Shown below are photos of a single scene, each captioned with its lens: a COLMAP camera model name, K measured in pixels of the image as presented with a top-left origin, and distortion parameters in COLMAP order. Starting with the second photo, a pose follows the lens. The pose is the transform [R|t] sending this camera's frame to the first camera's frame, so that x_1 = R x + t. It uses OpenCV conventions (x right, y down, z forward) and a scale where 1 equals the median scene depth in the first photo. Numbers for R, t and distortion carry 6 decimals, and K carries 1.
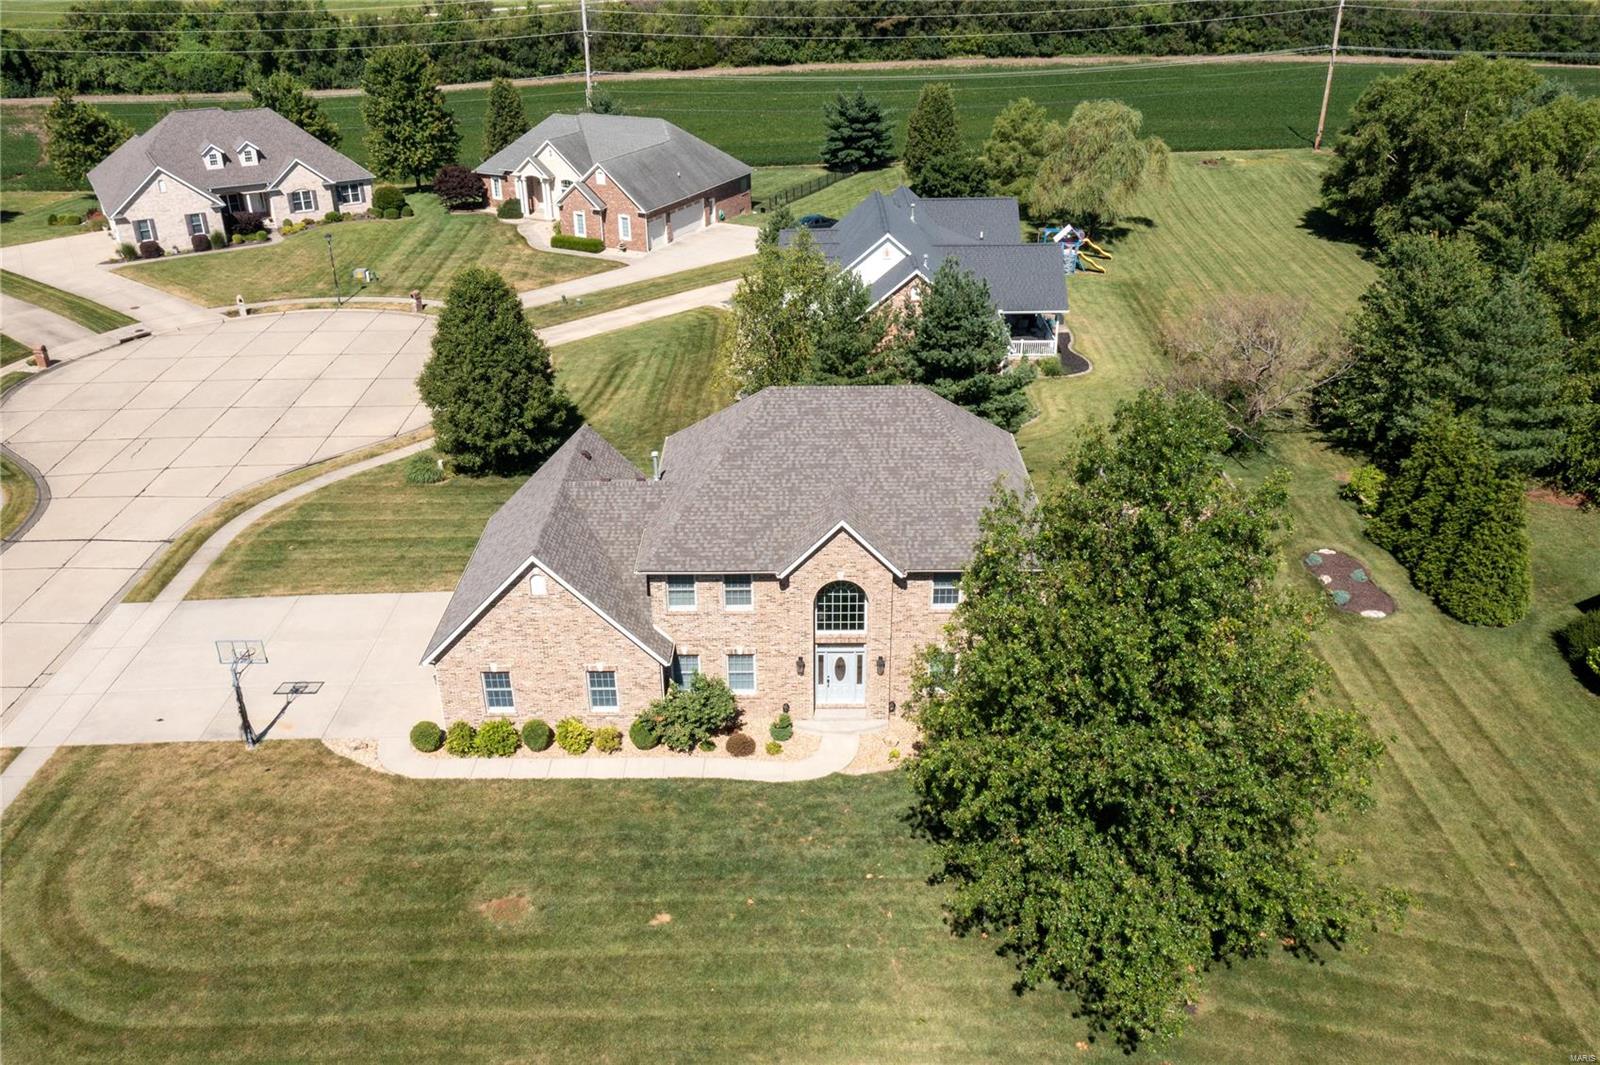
lens RADIAL K [[1263.1, 0, 795.9], [0, 1263.1, 505.0], [0, 0, 1]] dist [-0.003823, -0.000489]
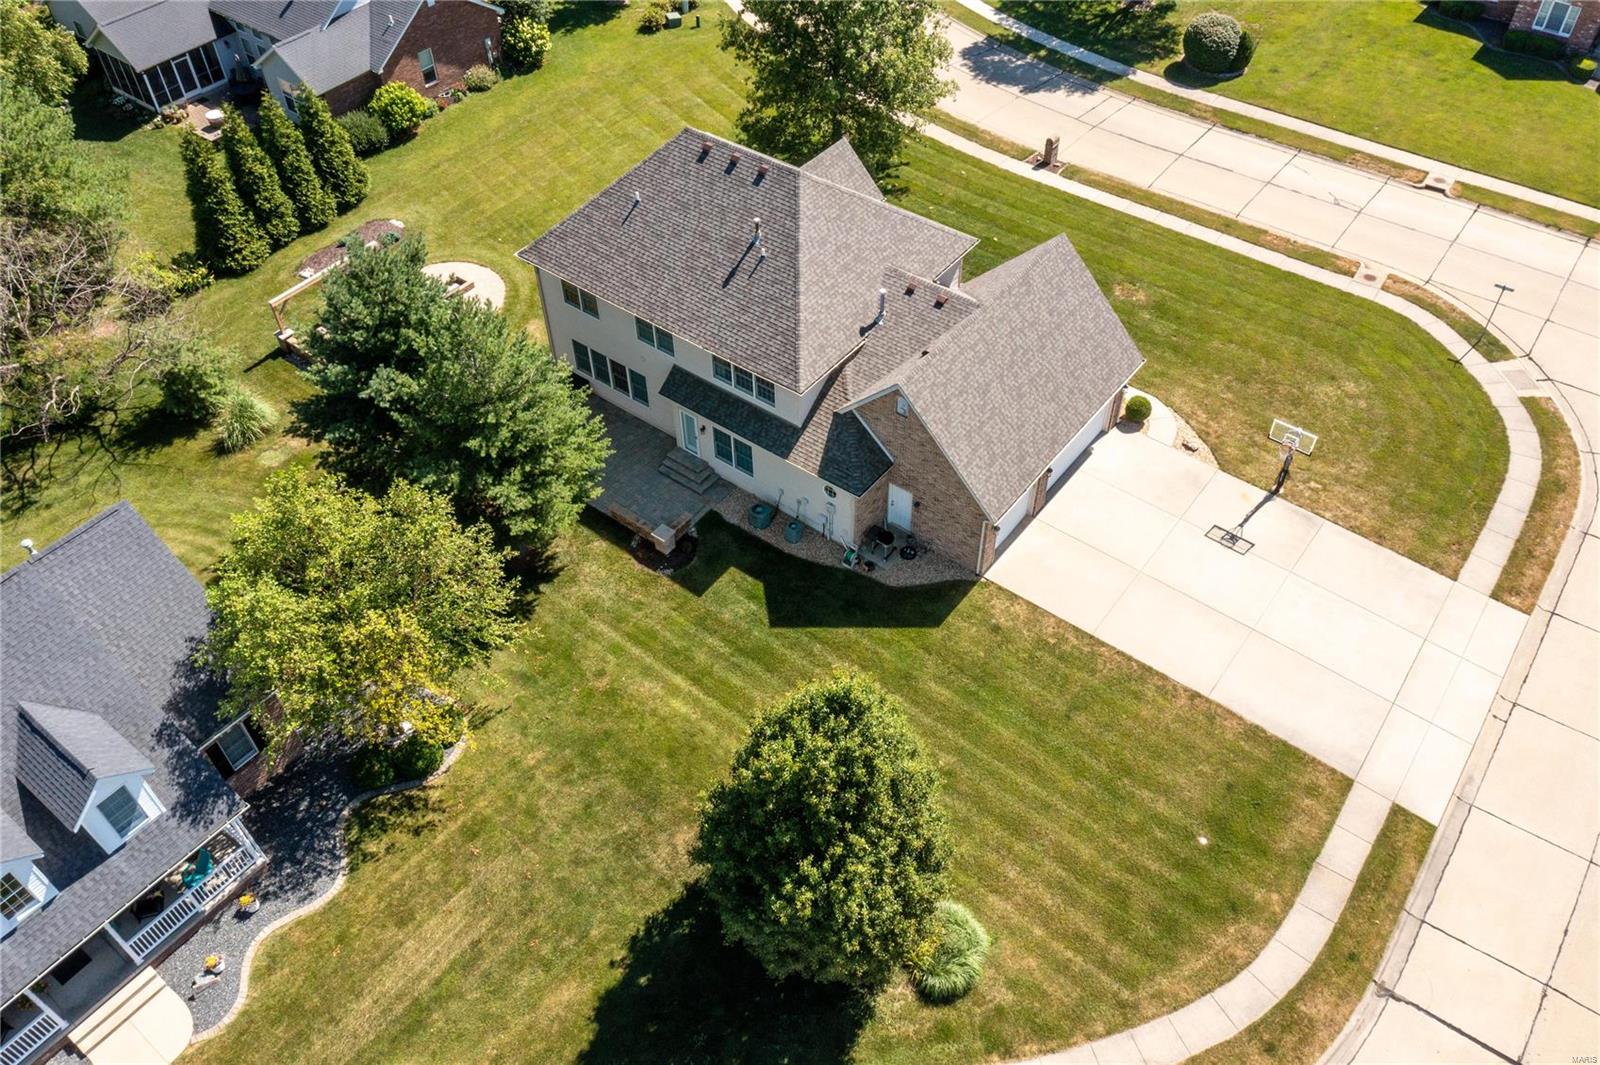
lens RADIAL K [[1263.1, 0, 795.9], [0, 1263.1, 505.0], [0, 0, 1]] dist [-0.003823, -0.000489]
pose [[-0.788560, -0.421857, 0.447448, -0.250556], [0.293022, 0.381940, 0.876504, -0.377345], [-0.540658, 0.822288, -0.177569, 0.601011]]
